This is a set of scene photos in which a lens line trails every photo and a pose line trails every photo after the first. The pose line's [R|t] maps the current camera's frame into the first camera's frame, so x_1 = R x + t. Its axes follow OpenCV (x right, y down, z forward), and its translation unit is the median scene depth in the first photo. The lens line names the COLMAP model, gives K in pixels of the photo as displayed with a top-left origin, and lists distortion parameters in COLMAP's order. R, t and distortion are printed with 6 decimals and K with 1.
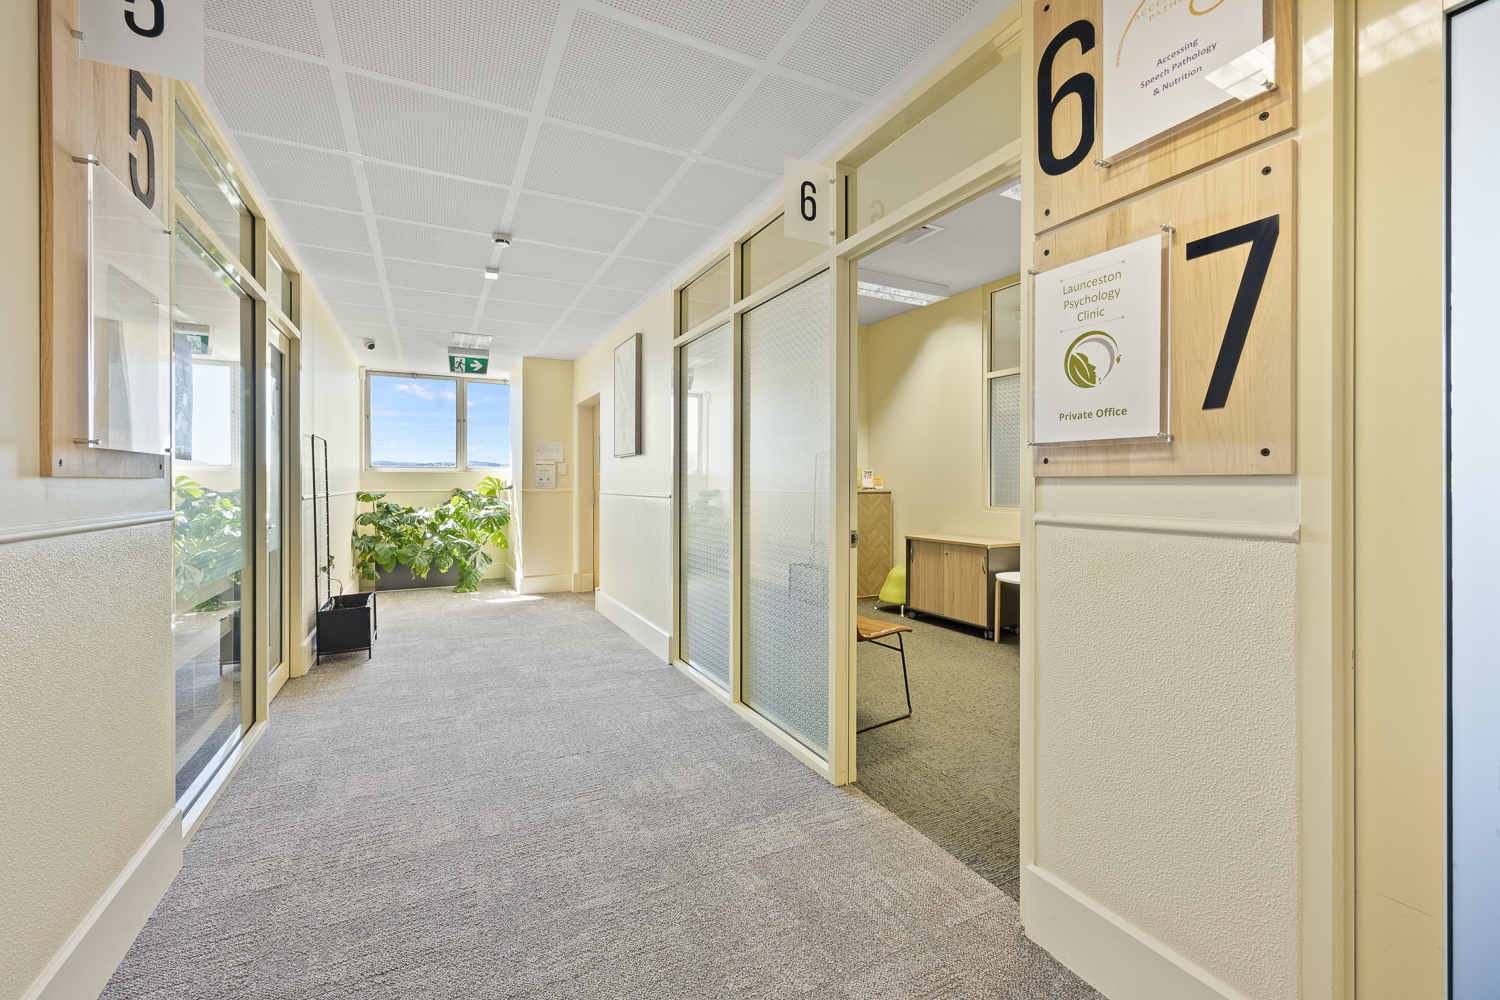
lens RADIAL K [[621.2, 0, 748.4], [0, 621.2, 479.8], [0, 0, 1]] dist [-0.001043, -0.000118]
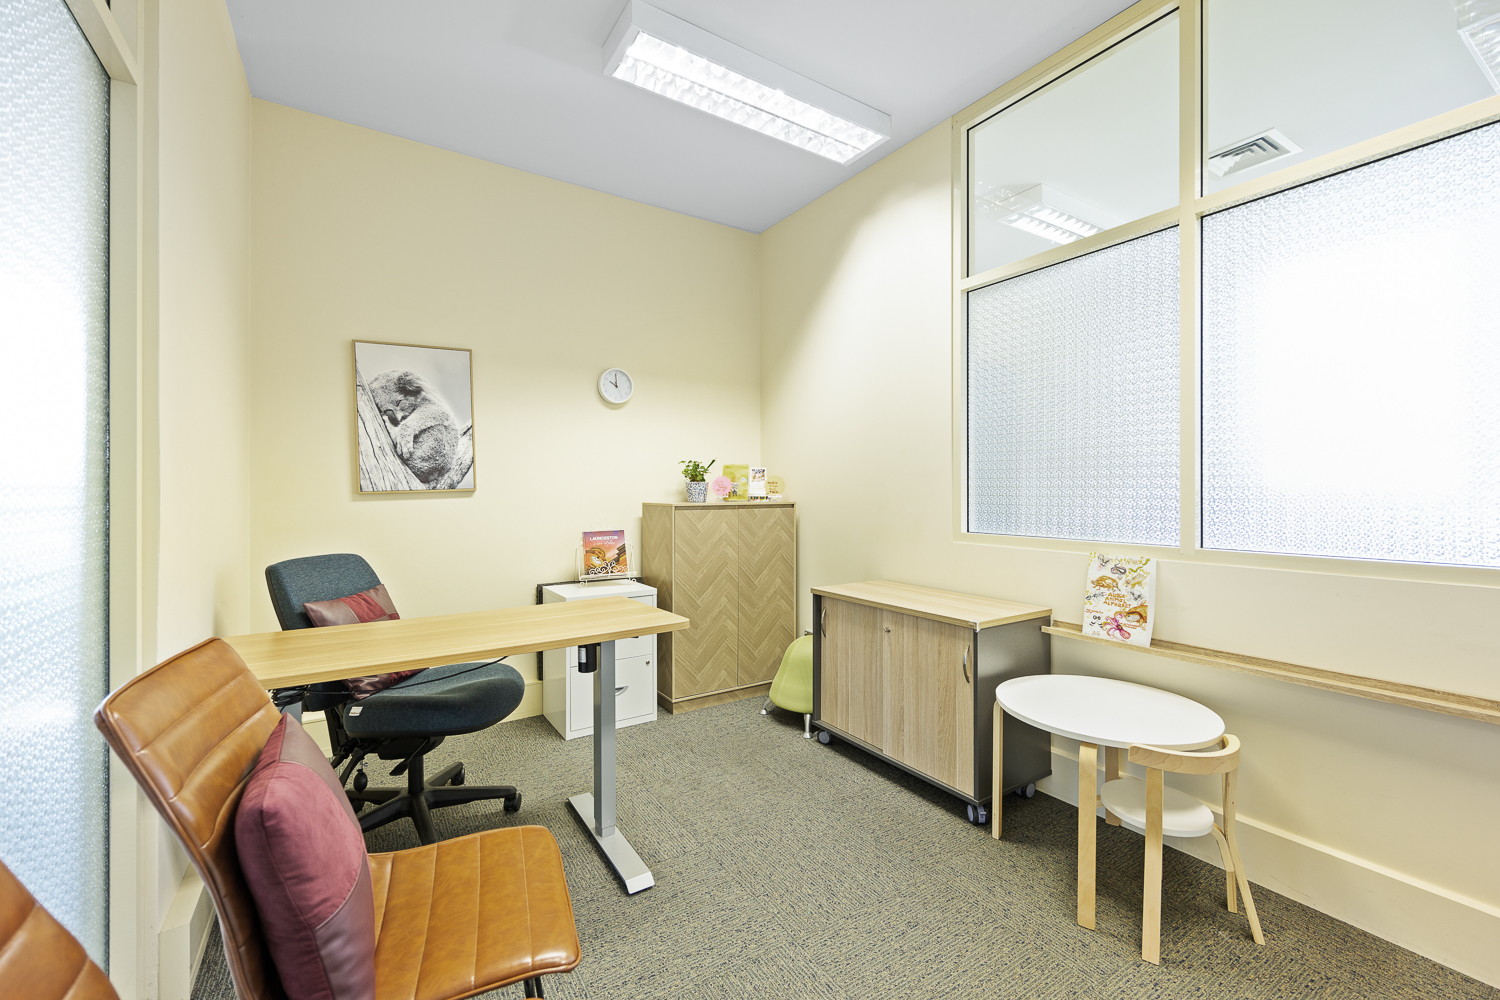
lens RADIAL K [[618.8, 0, 750.4], [0, 618.8, 483.5], [0, 0, 1]] dist [-0.000458, -0.000644]
pose [[0.994937, -0.000749, 0.100500, 0.153220], [0.001383, 0.999980, -0.006241, 0.004186], [-0.100494, 0.006349, 0.994917, 0.495970]]
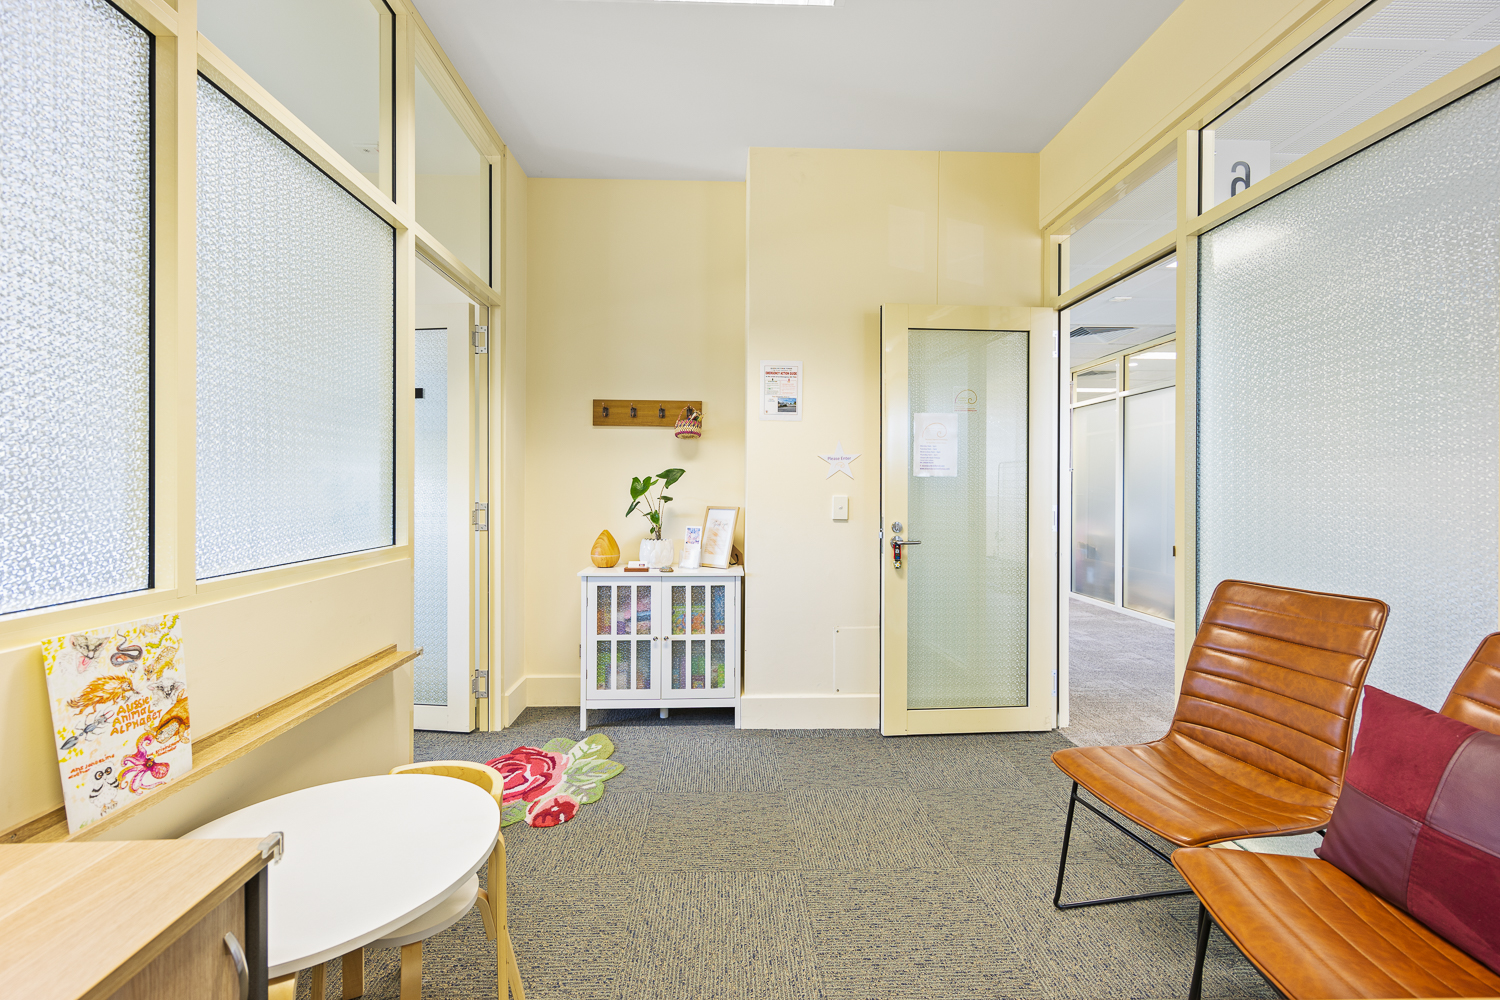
lens RADIAL K [[618.8, 0, 750.4], [0, 618.8, 483.5], [0, 0, 1]] dist [-0.000458, -0.000644]
pose [[-0.907325, 0.002660, 0.420421, 0.168504], [-0.001200, 0.999960, -0.008917, 0.005153], [-0.420428, -0.008595, -0.907285, 0.987410]]
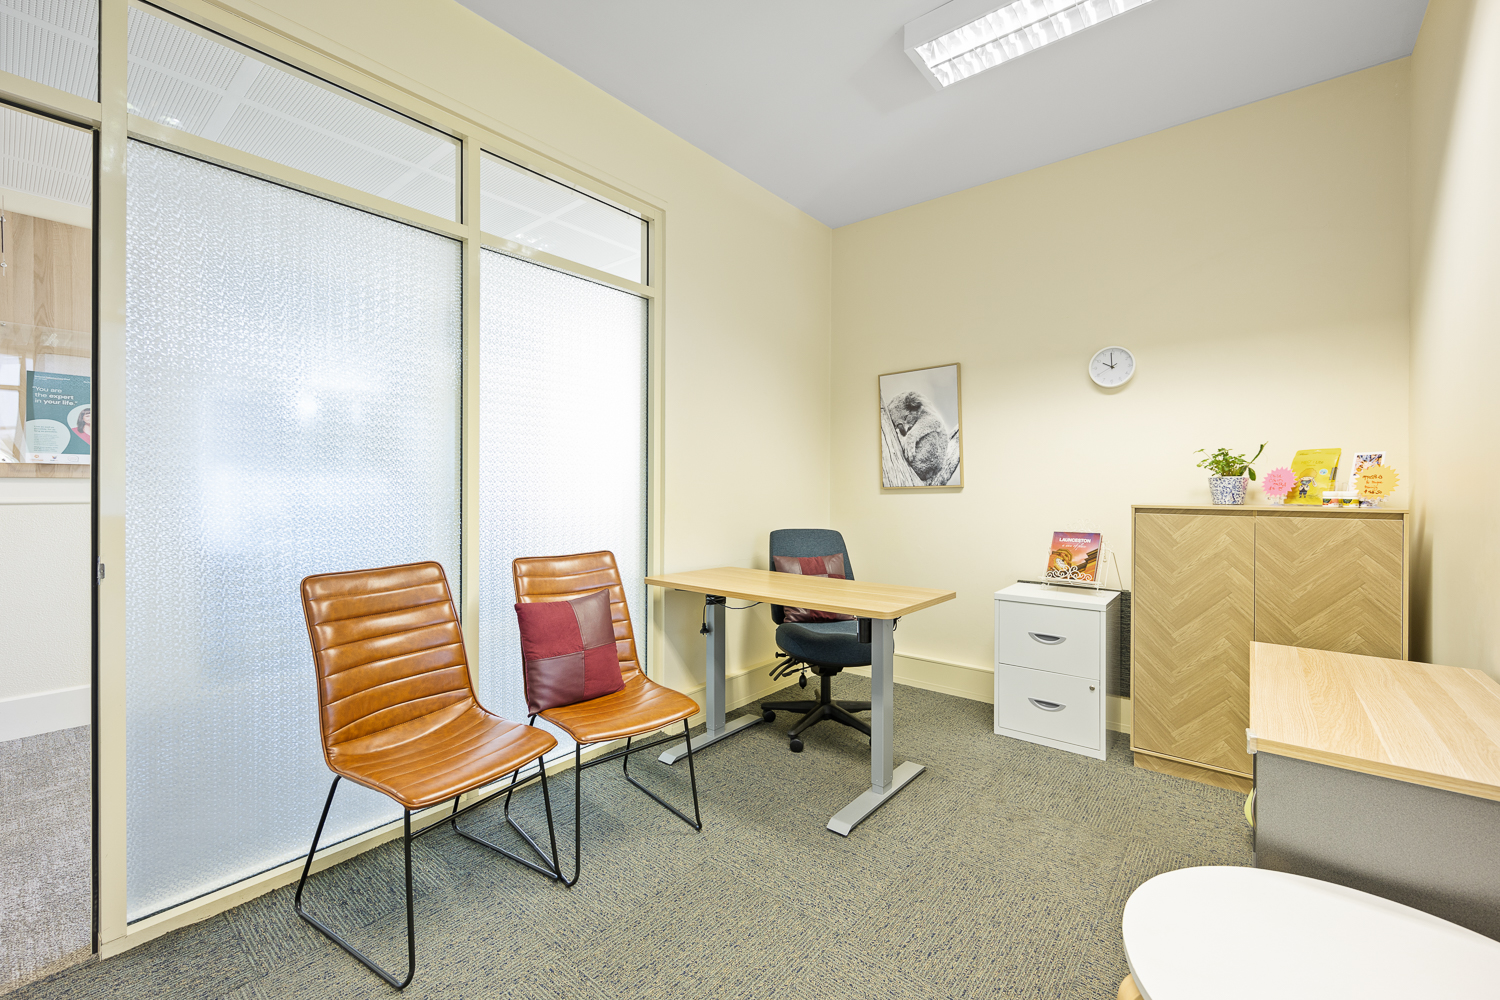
lens RADIAL K [[621.2, 0, 748.4], [0, 621.2, 479.8], [0, 0, 1]] dist [-0.001043, -0.000118]
pose [[0.395013, -0.007003, -0.918649, 0.485082], [0.000079, 0.999971, -0.007589, 0.004205], [0.918675, 0.002925, 0.395003, 0.640035]]
